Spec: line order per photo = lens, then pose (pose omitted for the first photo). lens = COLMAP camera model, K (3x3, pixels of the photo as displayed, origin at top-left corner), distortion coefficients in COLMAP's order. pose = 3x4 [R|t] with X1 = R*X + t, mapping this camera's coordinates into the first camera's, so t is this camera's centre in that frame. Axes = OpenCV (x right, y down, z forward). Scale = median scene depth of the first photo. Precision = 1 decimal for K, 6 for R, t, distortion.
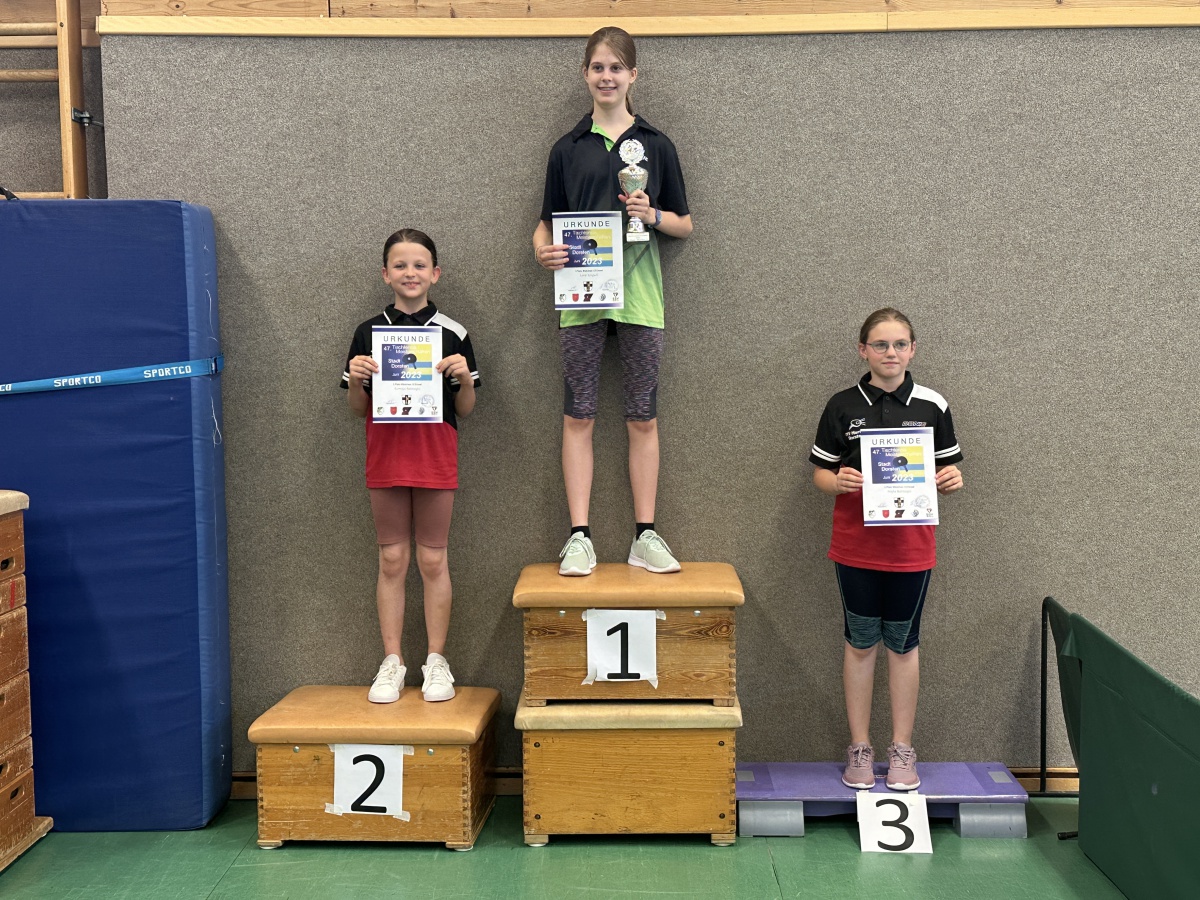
lens RADIAL K [[1511.4, 0, 602.7], [0, 1511.4, 468.6], [0, 0, 1]] dist [0.204574, -0.476943]
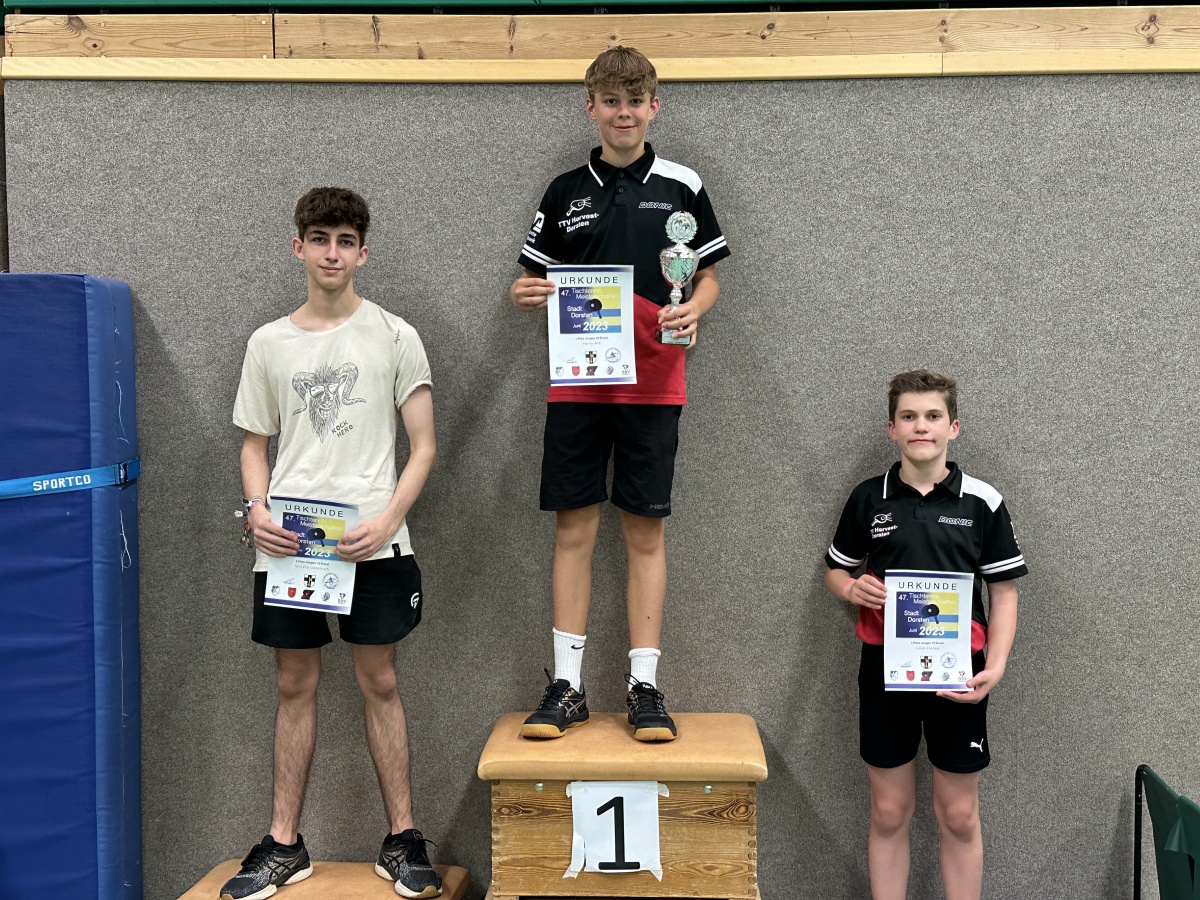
lens RADIAL K [[1476.6, 0, 603.5], [0, 1476.6, 467.1], [0, 0, 1]] dist [0.204793, -0.482294]
pose [[0.999732, 0.007252, -0.021995, 0.021597], [-0.008149, 0.999127, -0.040983, -0.038425], [0.021678, 0.041151, 0.998918, 0.193542]]
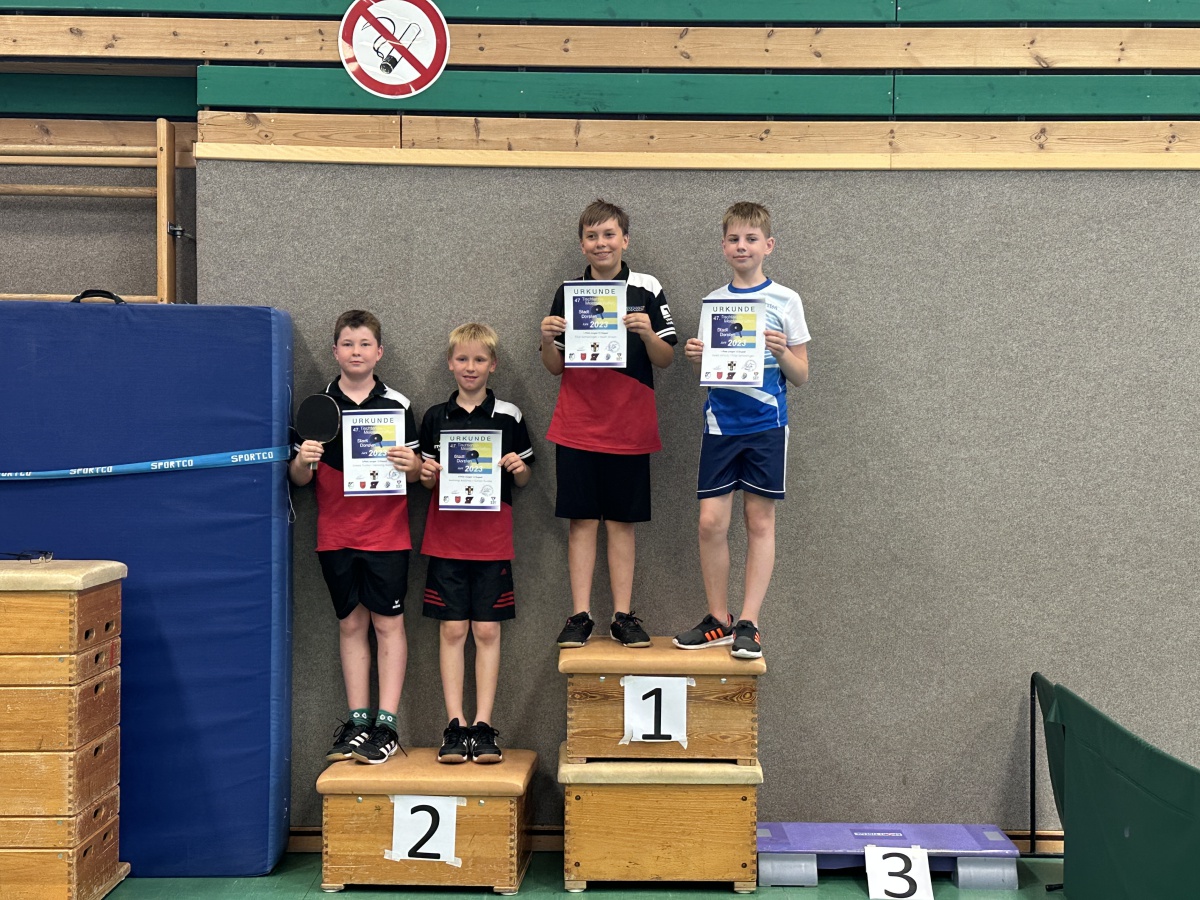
lens RADIAL K [[1650.9, 0, 600.0], [0, 1650.9, 450.0], [0, 0, 1]] dist [0.142088, -0.118132]
pose [[0.999649, 0.015797, 0.021280, -0.053173], [-0.014208, 0.997242, -0.072846, 0.015945], [-0.022372, 0.072518, 0.997116, -0.209162]]
